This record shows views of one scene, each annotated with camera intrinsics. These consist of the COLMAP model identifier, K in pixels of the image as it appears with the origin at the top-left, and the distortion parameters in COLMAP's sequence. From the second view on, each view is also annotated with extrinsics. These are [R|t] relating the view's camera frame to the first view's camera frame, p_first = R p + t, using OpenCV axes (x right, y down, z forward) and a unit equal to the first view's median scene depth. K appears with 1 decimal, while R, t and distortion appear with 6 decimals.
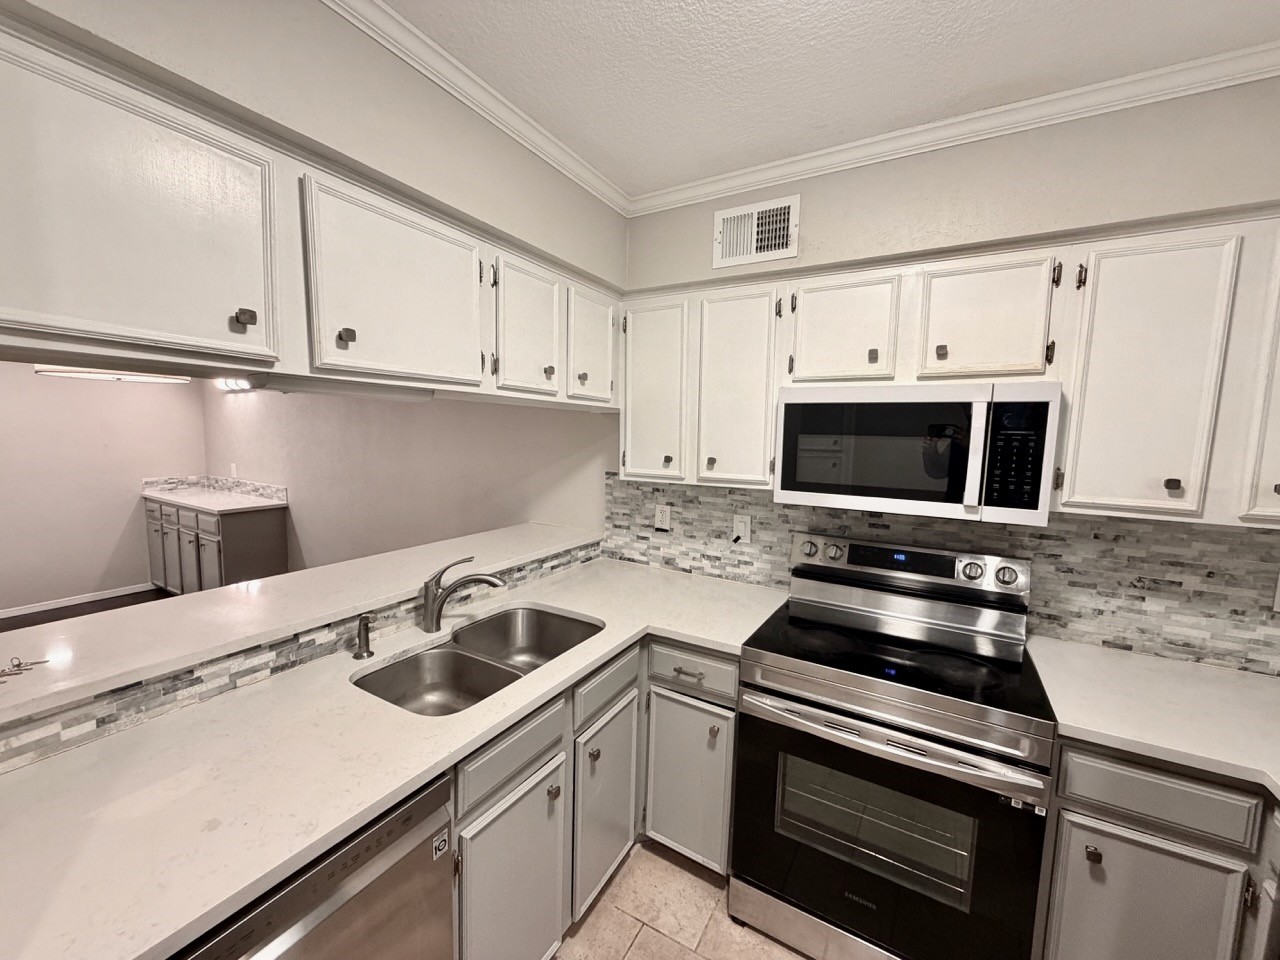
lens RADIAL K [[506.9, 0, 636.6], [0, 506.9, 479.8], [0, 0, 1]] dist [-0.000443, 0.000197]
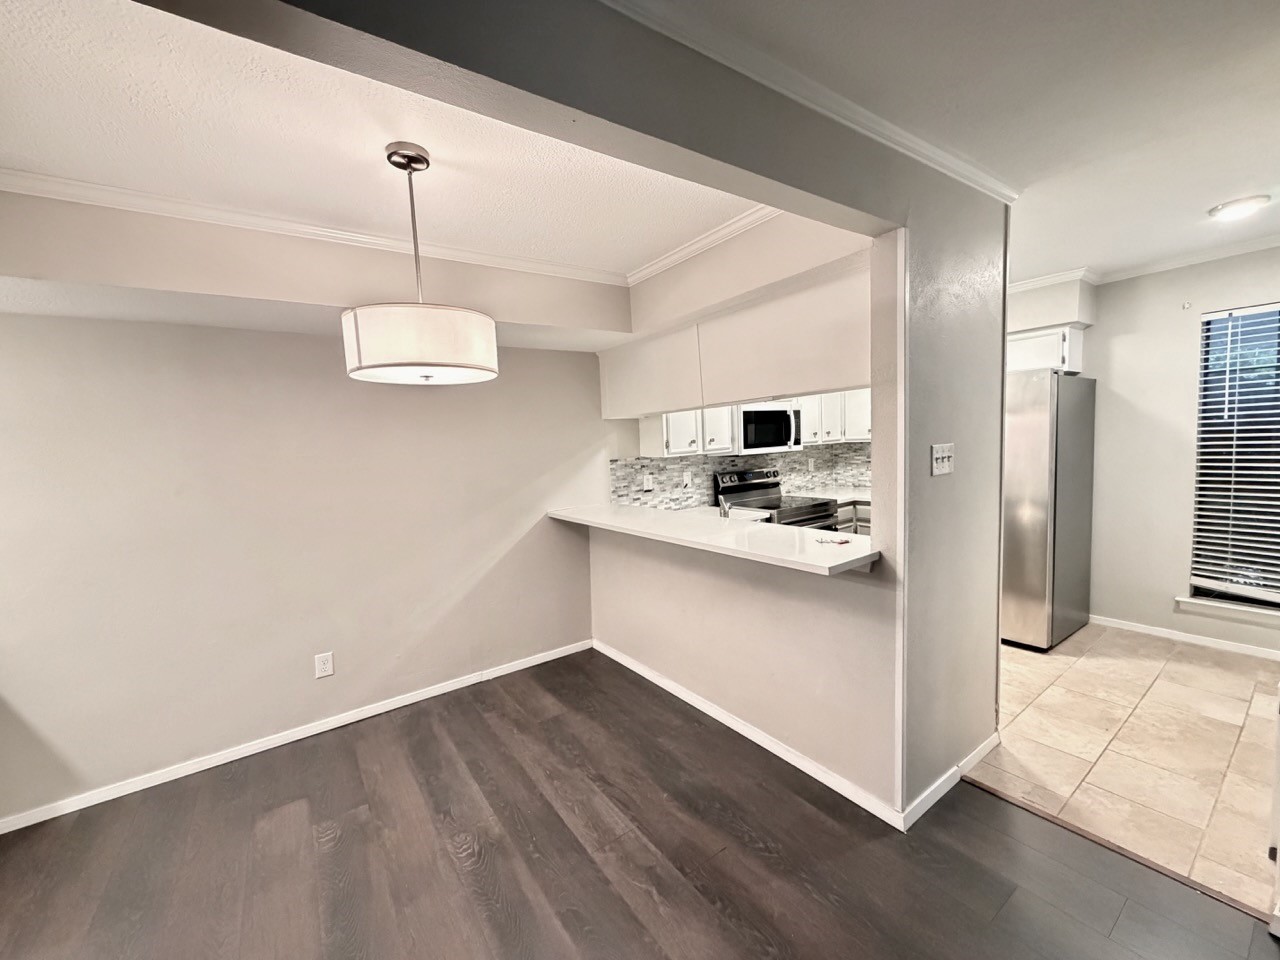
lens RADIAL K [[506.9, 0, 636.6], [0, 506.9, 479.8], [0, 0, 1]] dist [-0.000443, 0.000197]
pose [[0.418430, -0.116759, 0.900713, -1.435953], [0.148268, 0.987180, 0.059090, -0.036235], [-0.896065, 0.108822, 0.430378, 0.346941]]
